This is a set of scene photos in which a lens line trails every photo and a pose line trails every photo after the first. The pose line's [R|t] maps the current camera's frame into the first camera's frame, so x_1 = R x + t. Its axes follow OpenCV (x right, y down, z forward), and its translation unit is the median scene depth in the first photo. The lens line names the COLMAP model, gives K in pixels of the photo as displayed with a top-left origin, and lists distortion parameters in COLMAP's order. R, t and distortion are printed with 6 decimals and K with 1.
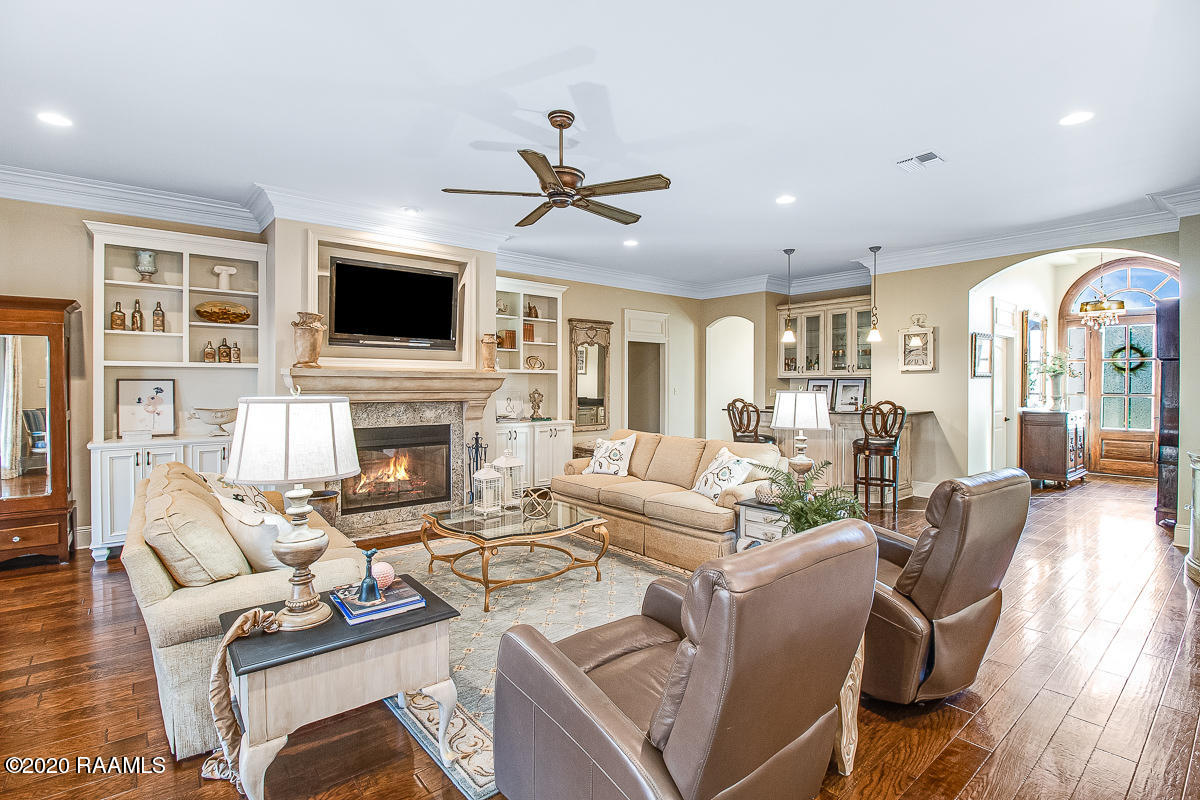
lens RADIAL K [[571.4, 0, 597.5], [0, 571.4, 390.3], [0, 0, 1]] dist [-0.000888, -0.000279]
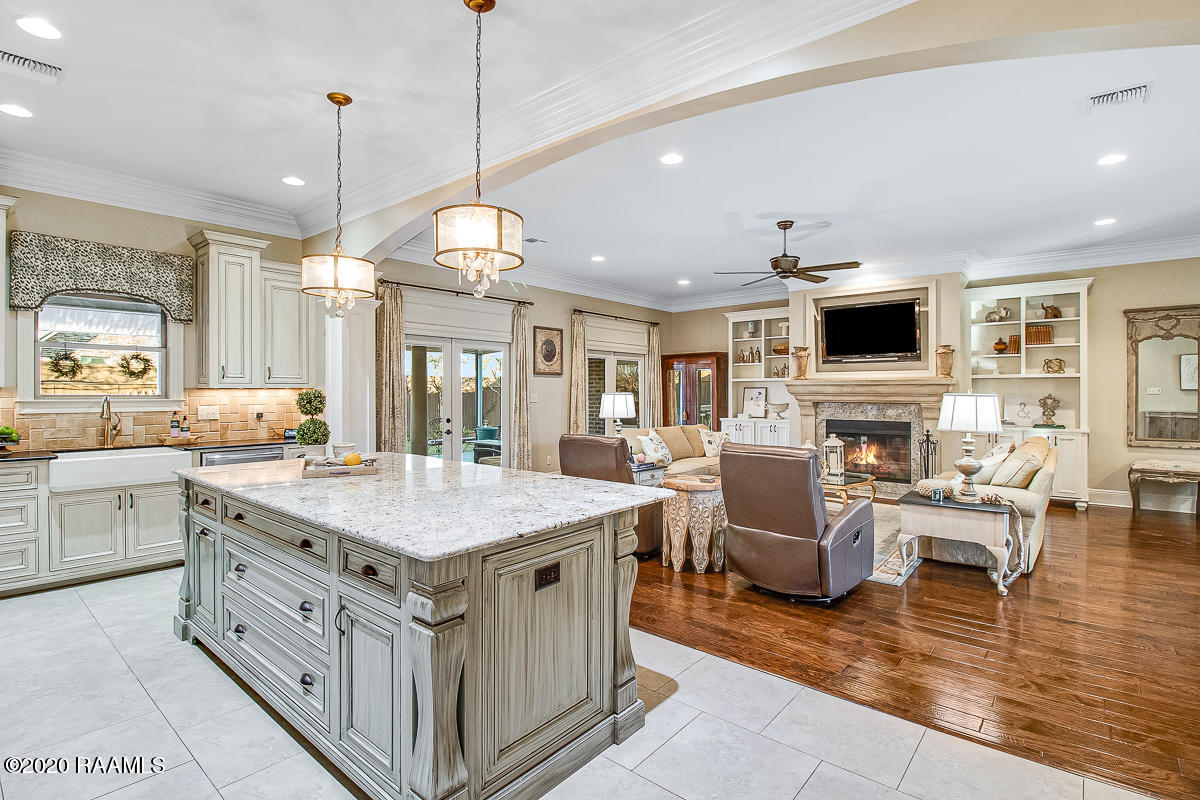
lens RADIAL K [[571.4, 0, 597.5], [0, 571.4, 390.3], [0, 0, 1]] dist [-0.000888, -0.000279]
pose [[0.174072, -0.004026, -0.984725, 0.873572], [-0.009969, 0.999933, -0.005851, 0.005488], [0.984682, 0.010836, 0.174020, 0.126930]]
